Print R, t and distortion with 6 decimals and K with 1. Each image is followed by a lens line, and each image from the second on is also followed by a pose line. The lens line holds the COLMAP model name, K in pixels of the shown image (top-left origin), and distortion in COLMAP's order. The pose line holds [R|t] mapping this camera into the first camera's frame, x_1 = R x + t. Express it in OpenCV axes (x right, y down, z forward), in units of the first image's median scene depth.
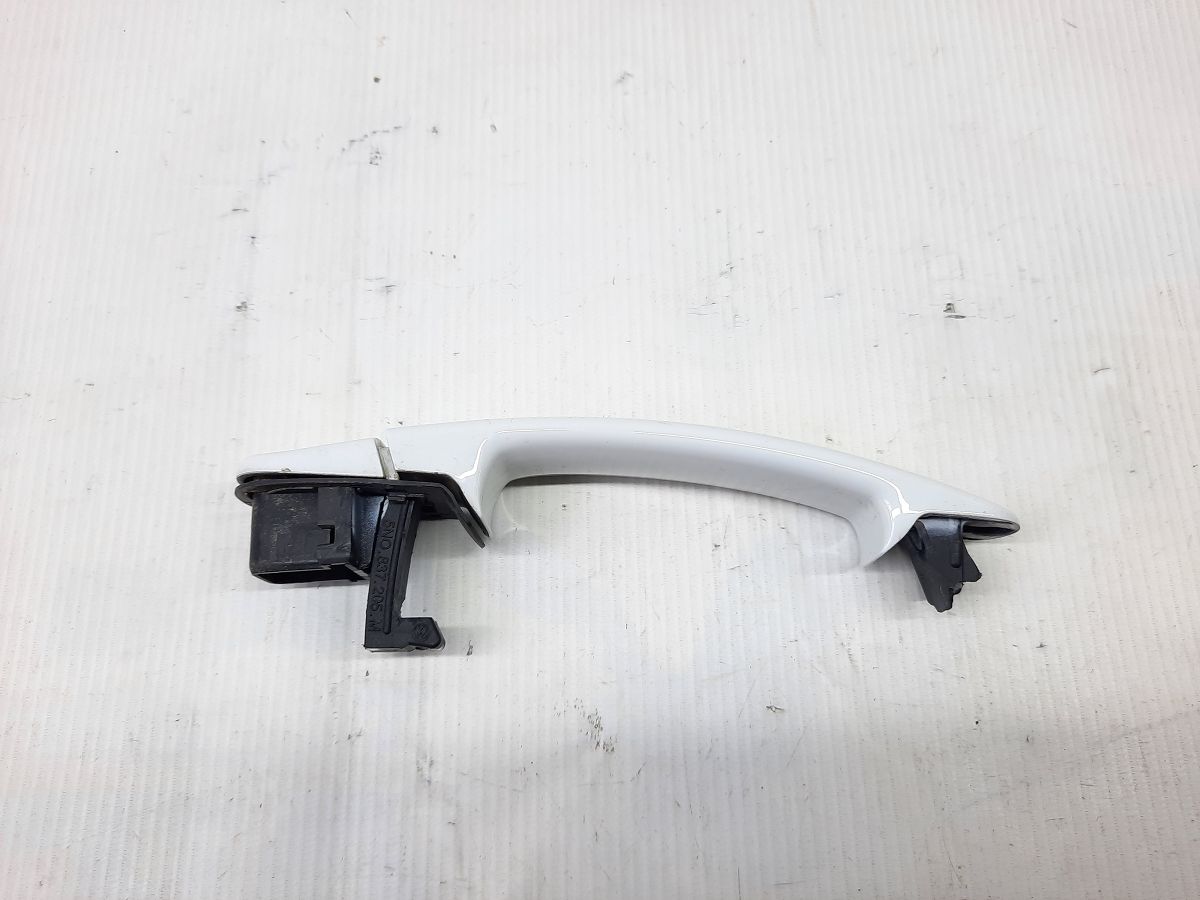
lens RADIAL K [[869.4, 0, 597.4], [0, 869.4, 450.4], [0, 0, 1]] dist [-0.009551, -0.014273]
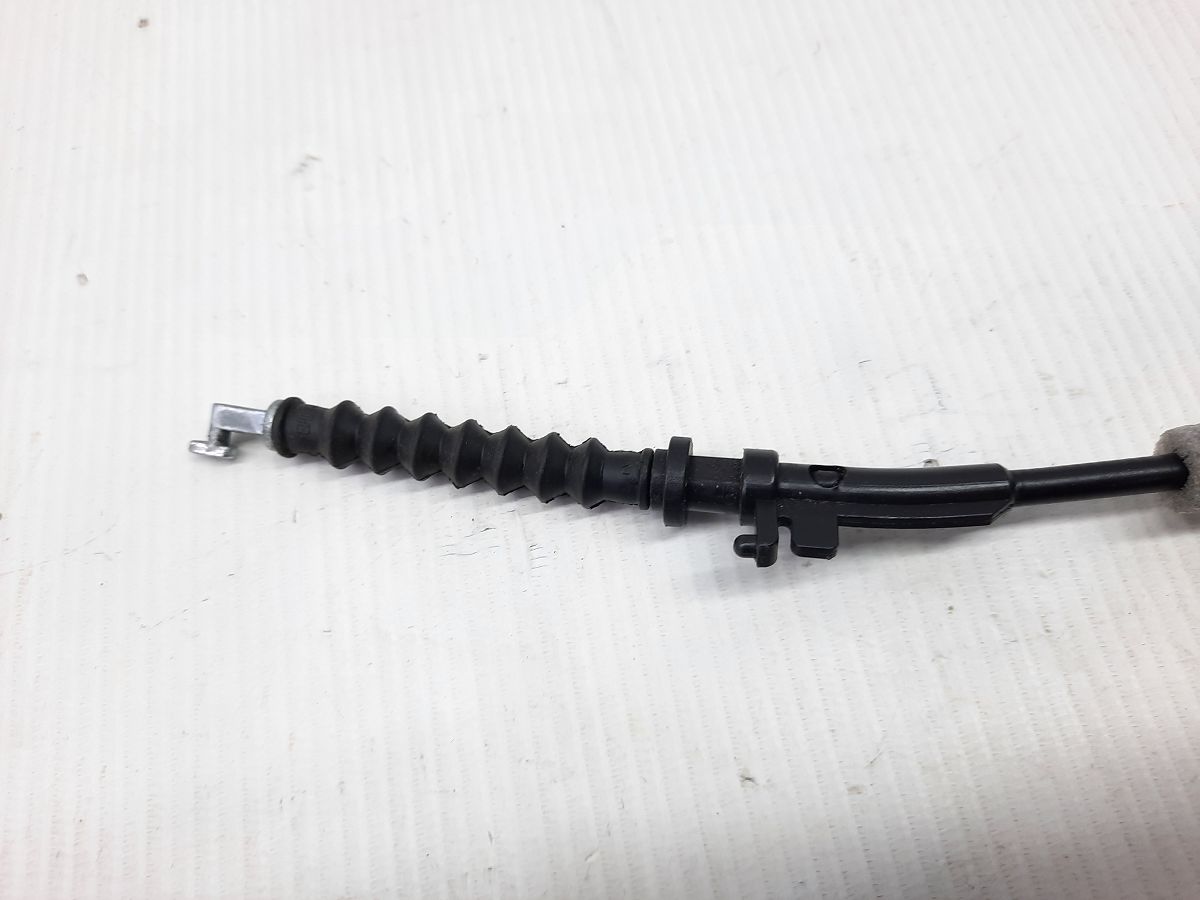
lens RADIAL K [[869.4, 0, 600.9], [0, 869.4, 449.1], [0, 0, 1]] dist [-0.009551, -0.014273]
pose [[0.967722, -0.018842, 0.251317, 0.076849], [0.134274, 0.882428, -0.450878, 0.035553], [-0.213273, 0.470070, 0.856475, 0.569963]]
